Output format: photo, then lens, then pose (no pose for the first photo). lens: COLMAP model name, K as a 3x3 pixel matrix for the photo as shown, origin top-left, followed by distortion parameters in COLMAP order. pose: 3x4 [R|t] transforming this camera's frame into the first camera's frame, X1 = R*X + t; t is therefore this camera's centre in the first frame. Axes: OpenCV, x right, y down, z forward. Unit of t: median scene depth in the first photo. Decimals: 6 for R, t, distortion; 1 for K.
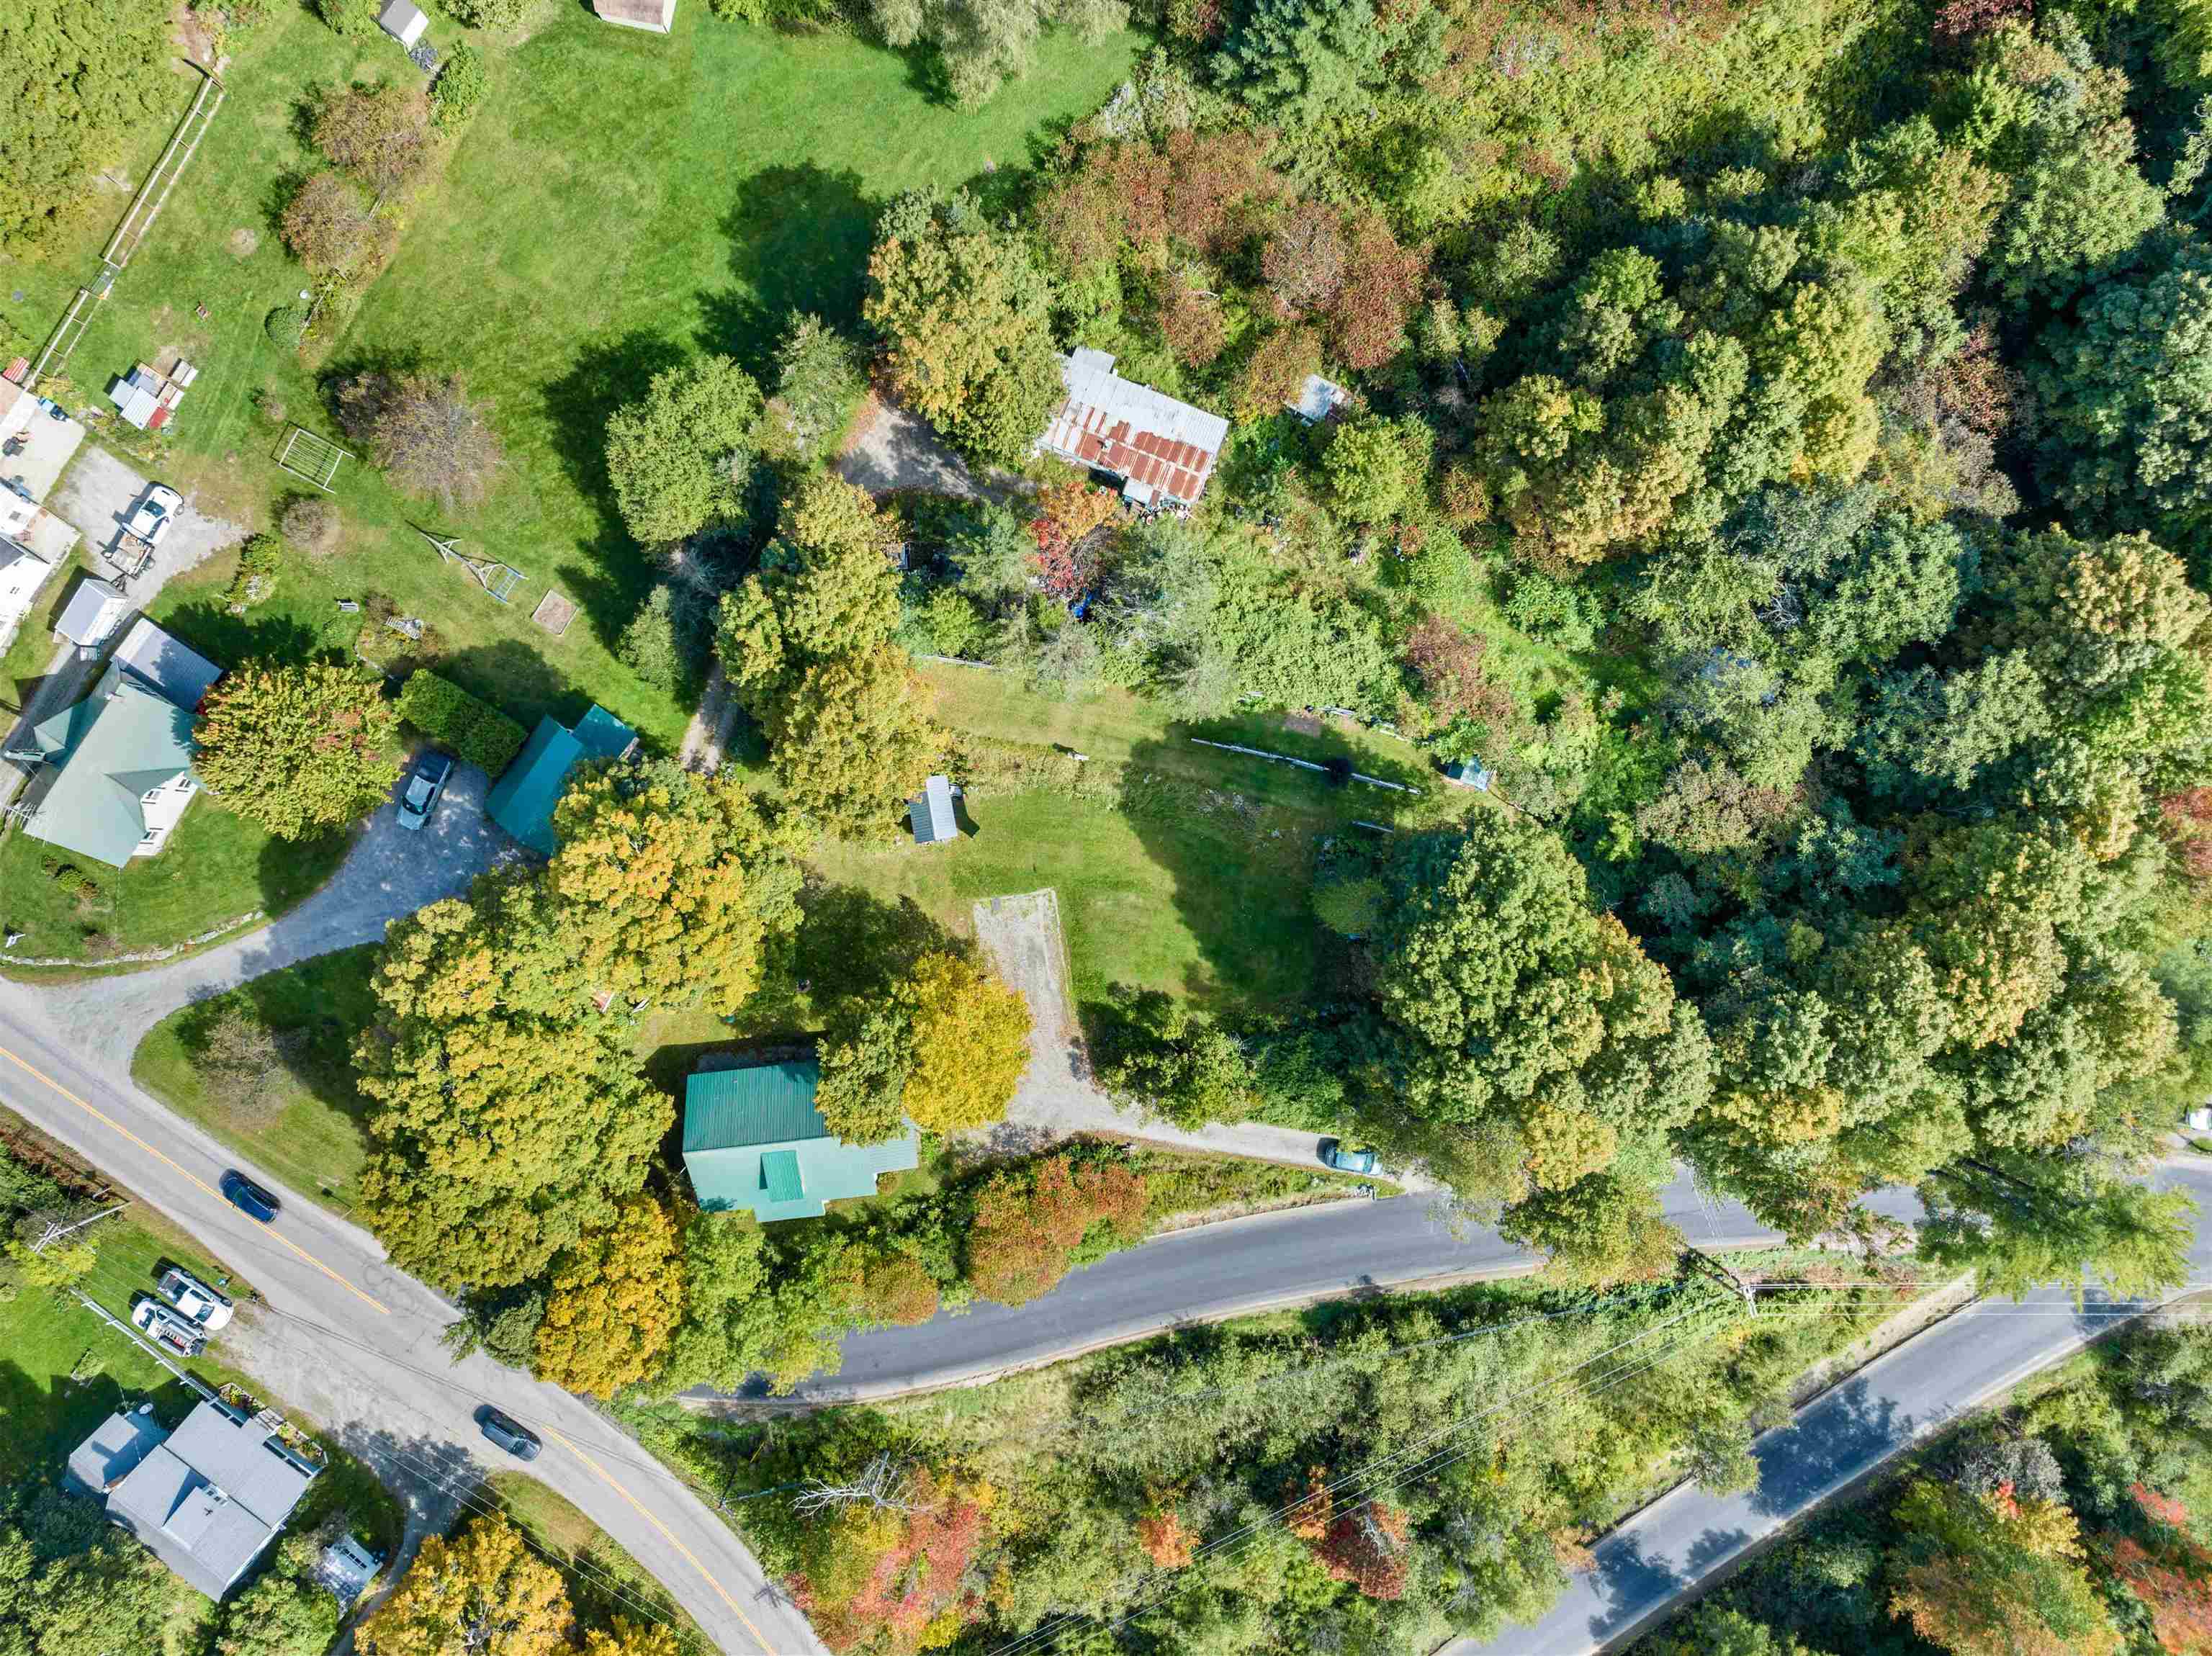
lens RADIAL K [[1577.9, 0, 1094.6], [0, 1577.9, 805.1], [0, 0, 1]] dist [-0.014197, 0.001066]
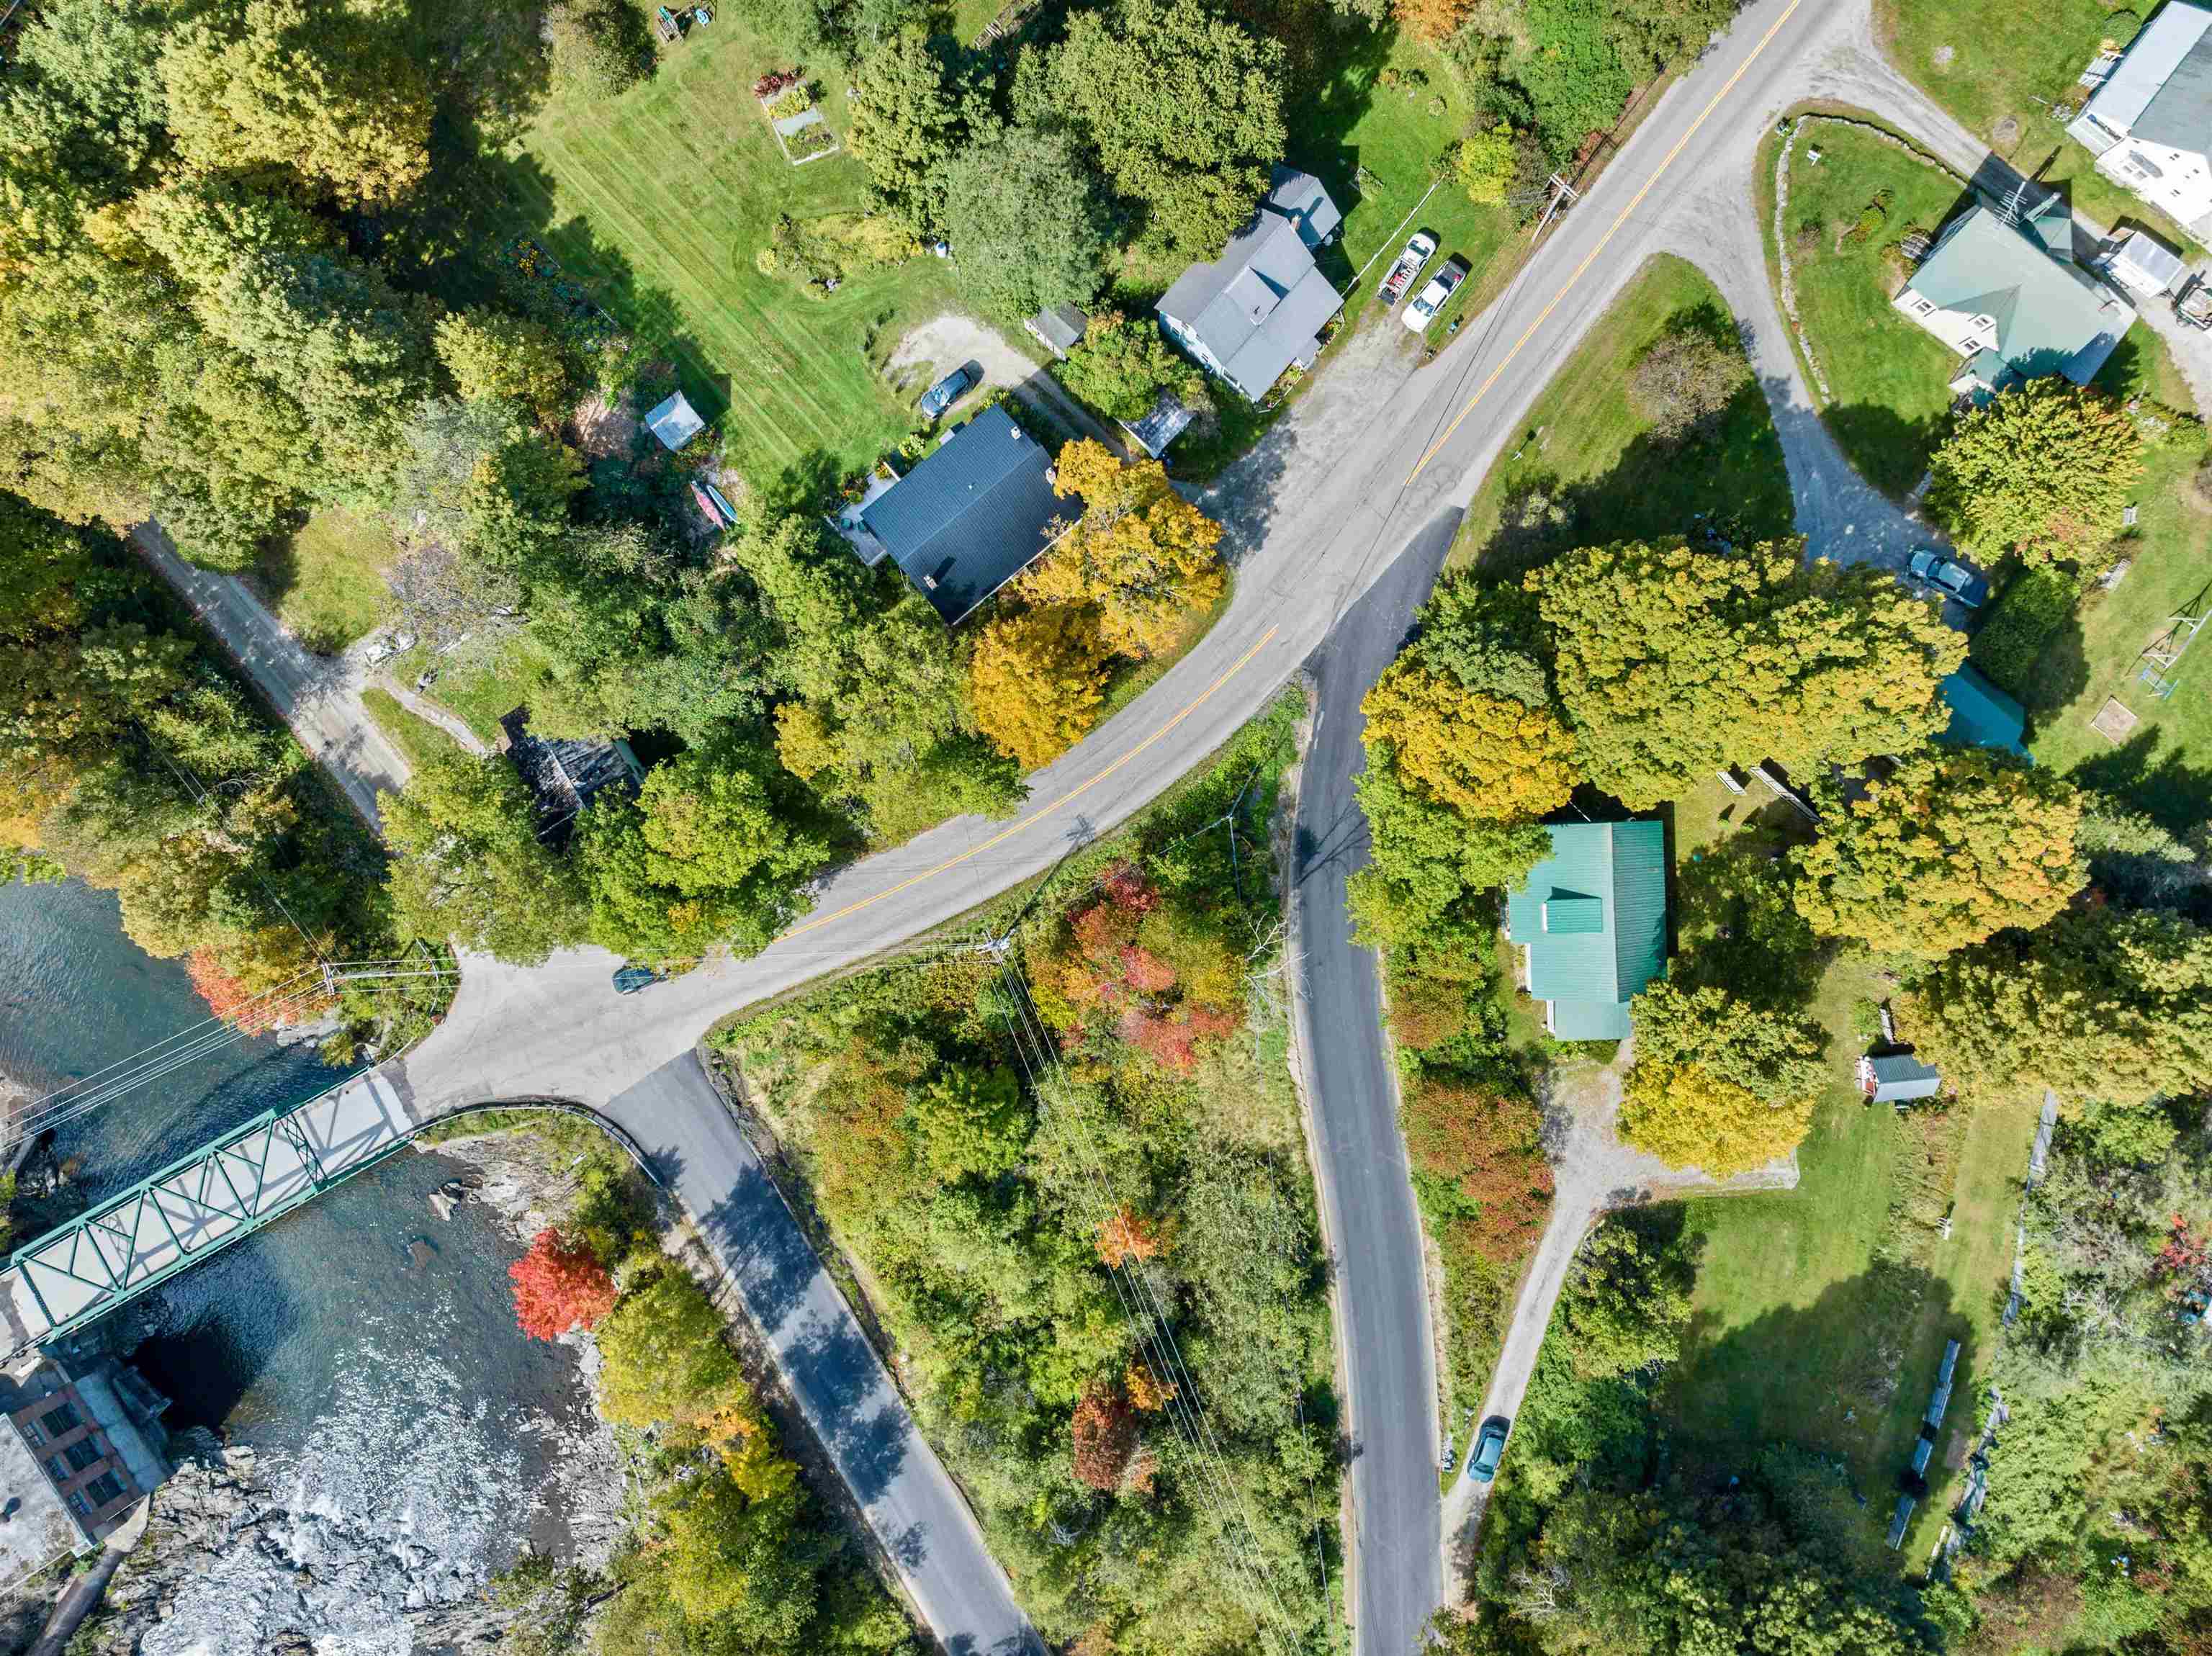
lens RADIAL K [[1577.9, 0, 1094.6], [0, 1577.9, 805.1], [0, 0, 1]] dist [-0.014197, 0.001066]
pose [[-0.075070, 0.997033, -0.017009, -0.217533], [-0.997173, -0.075001, 0.004634, 0.516132], [0.003344, 0.017309, 0.999845, -0.012538]]
